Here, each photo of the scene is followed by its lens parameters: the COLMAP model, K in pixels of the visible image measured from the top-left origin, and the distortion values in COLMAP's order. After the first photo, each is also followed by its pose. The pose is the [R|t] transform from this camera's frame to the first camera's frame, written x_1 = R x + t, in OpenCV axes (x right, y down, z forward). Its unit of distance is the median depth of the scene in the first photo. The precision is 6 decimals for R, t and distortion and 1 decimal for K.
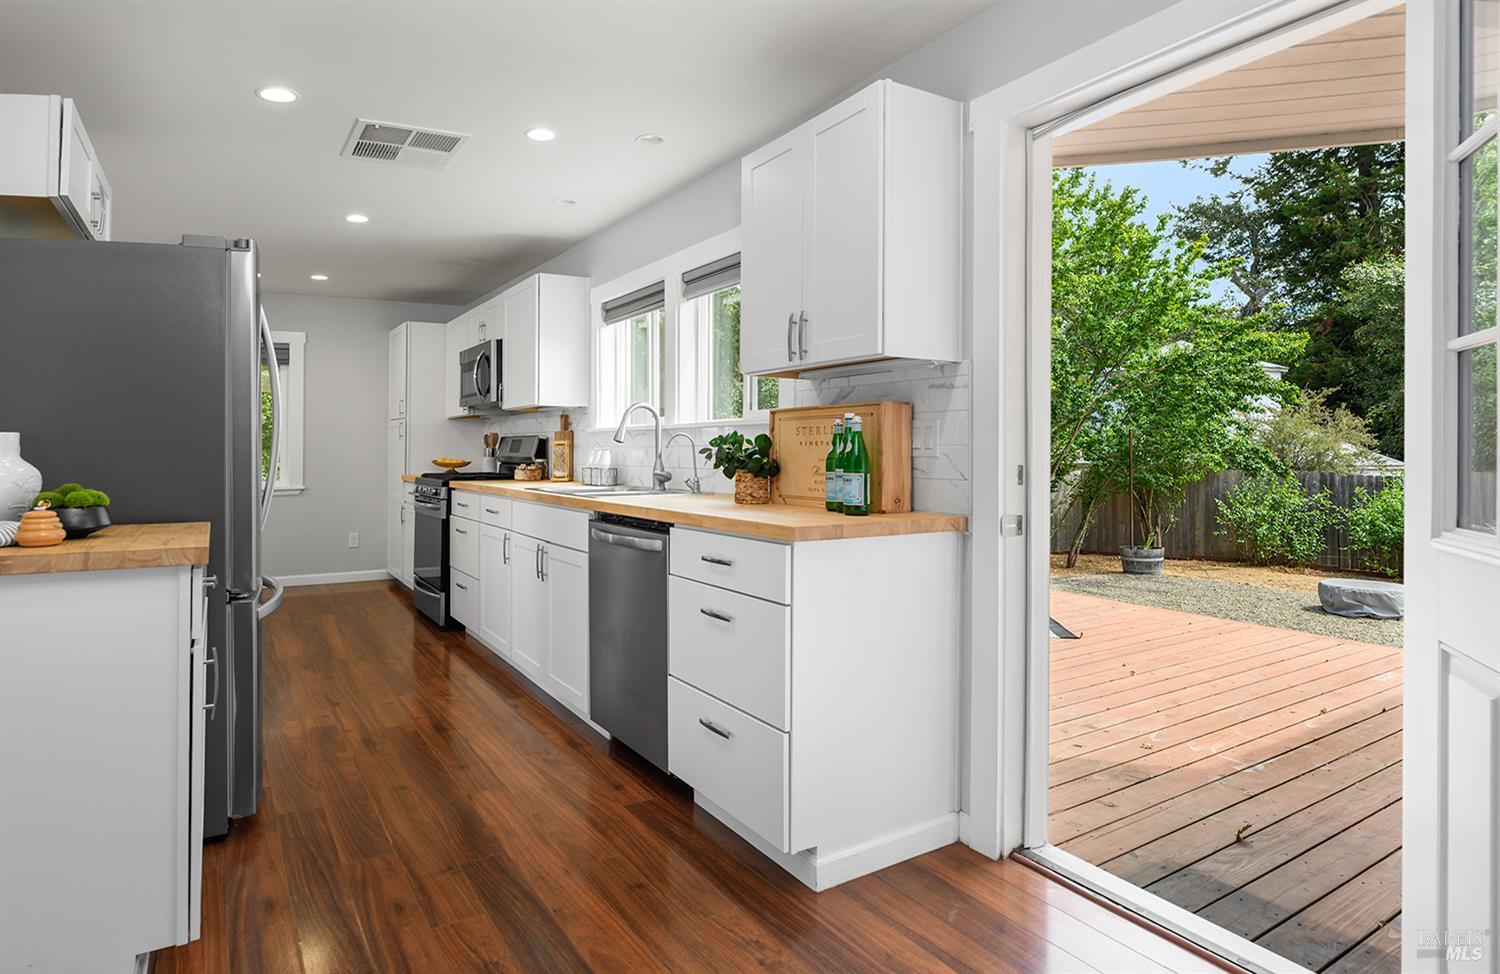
lens RADIAL K [[762.3, 0, 729.9], [0, 762.3, 439.4], [0, 0, 1]] dist [-0.001958, 0.000548]
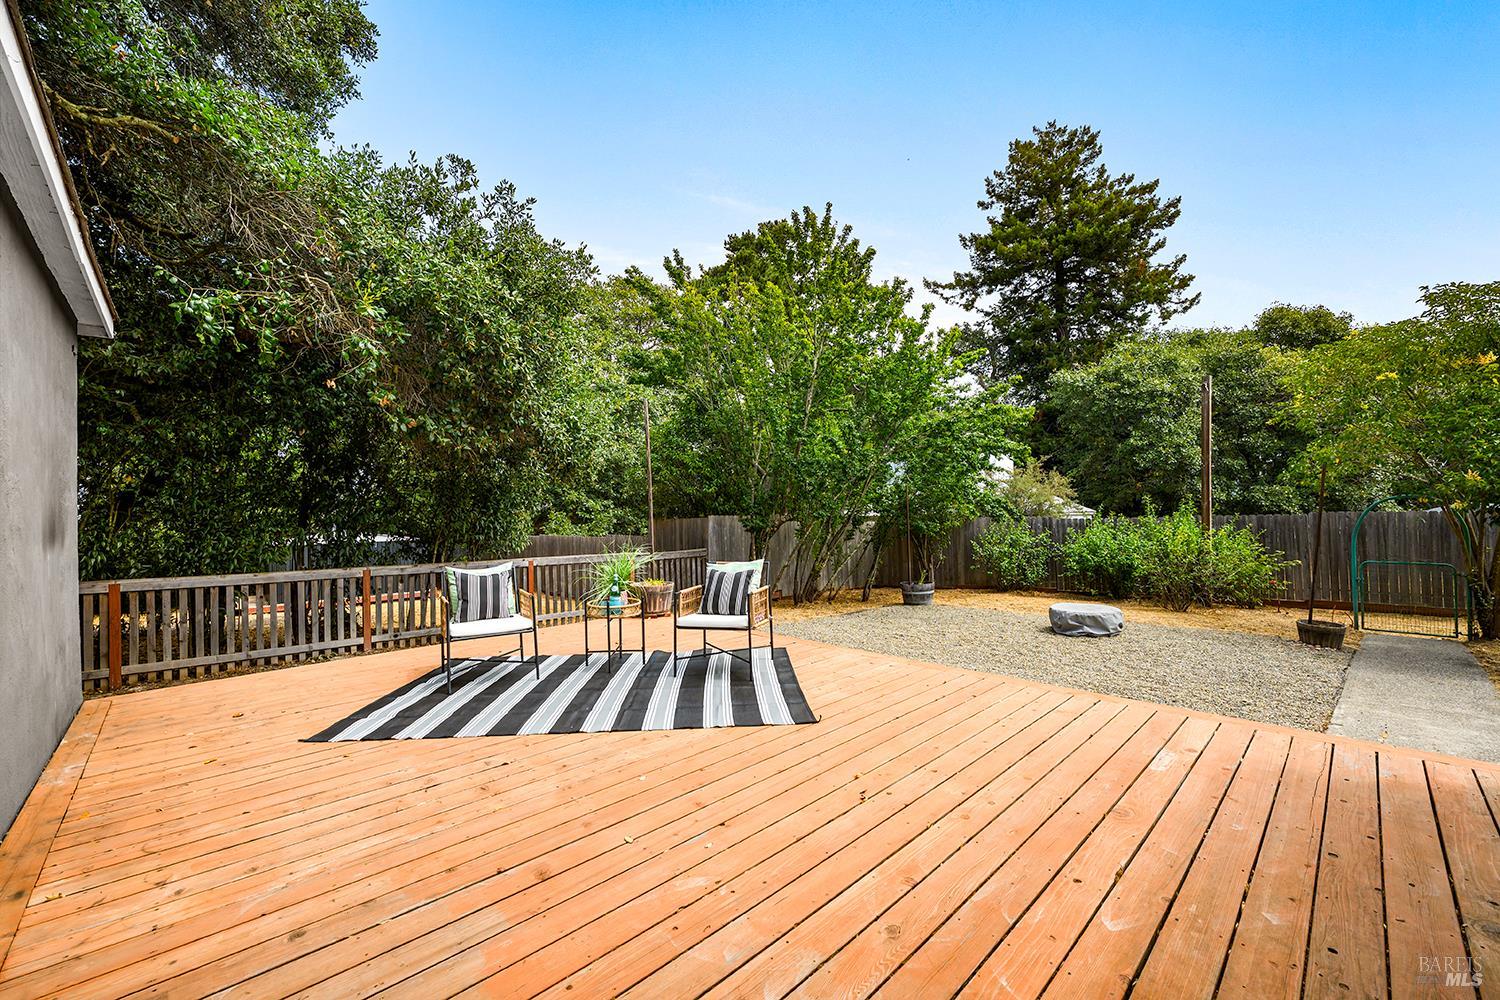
lens RADIAL K [[605.3, 0, 747.9], [0, 605.3, 498.1], [0, 0, 1]] dist [-0.003830, -0.000250]
pose [[0.977024, -0.018721, 0.212306, 0.062348], [0.020582, 0.999767, -0.006559, 0.006782], [-0.212134, 0.010777, 0.977181, 0.094932]]
